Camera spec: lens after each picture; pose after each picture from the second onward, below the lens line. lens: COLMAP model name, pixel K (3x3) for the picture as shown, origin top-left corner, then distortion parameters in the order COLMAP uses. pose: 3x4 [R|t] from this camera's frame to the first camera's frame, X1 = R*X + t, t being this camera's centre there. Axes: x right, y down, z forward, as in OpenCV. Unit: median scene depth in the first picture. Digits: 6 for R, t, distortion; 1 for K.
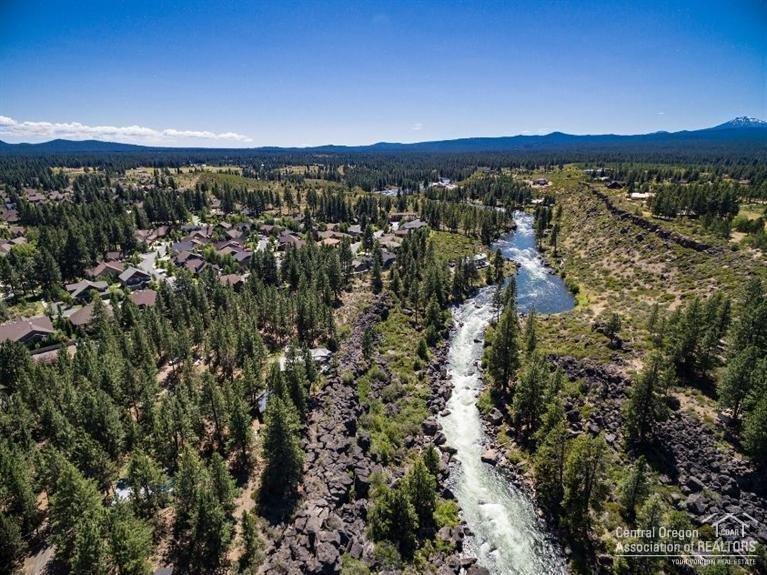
lens RADIAL K [[426.4, 0, 383.9], [0, 426.4, 286.9], [0, 0, 1]] dist [0.005809, 0.001698]
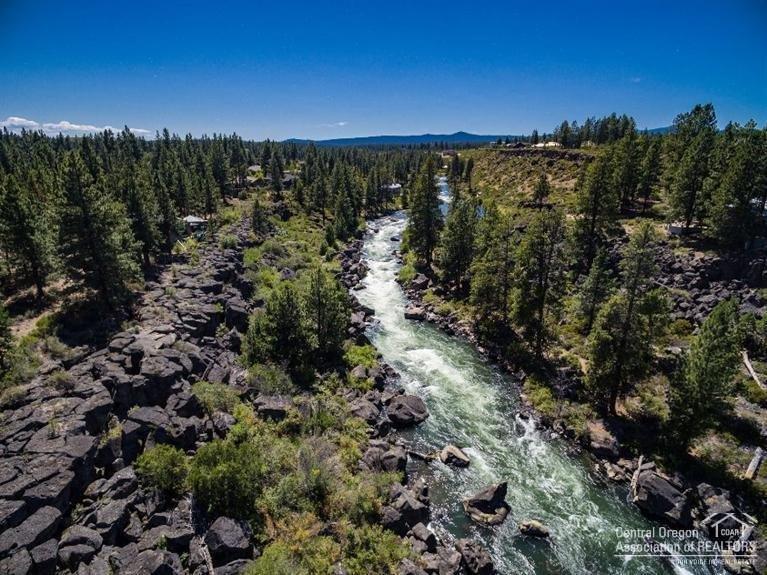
lens RADIAL K [[426.4, 0, 383.7], [0, 426.4, 289.3], [0, 0, 1]] dist [0.005809, 0.001698]
pose [[0.980960, -0.049026, 0.187922, 0.039235], [0.047116, 0.998782, 0.014621, 0.304013], [-0.188410, -0.005489, 0.982075, 0.208630]]
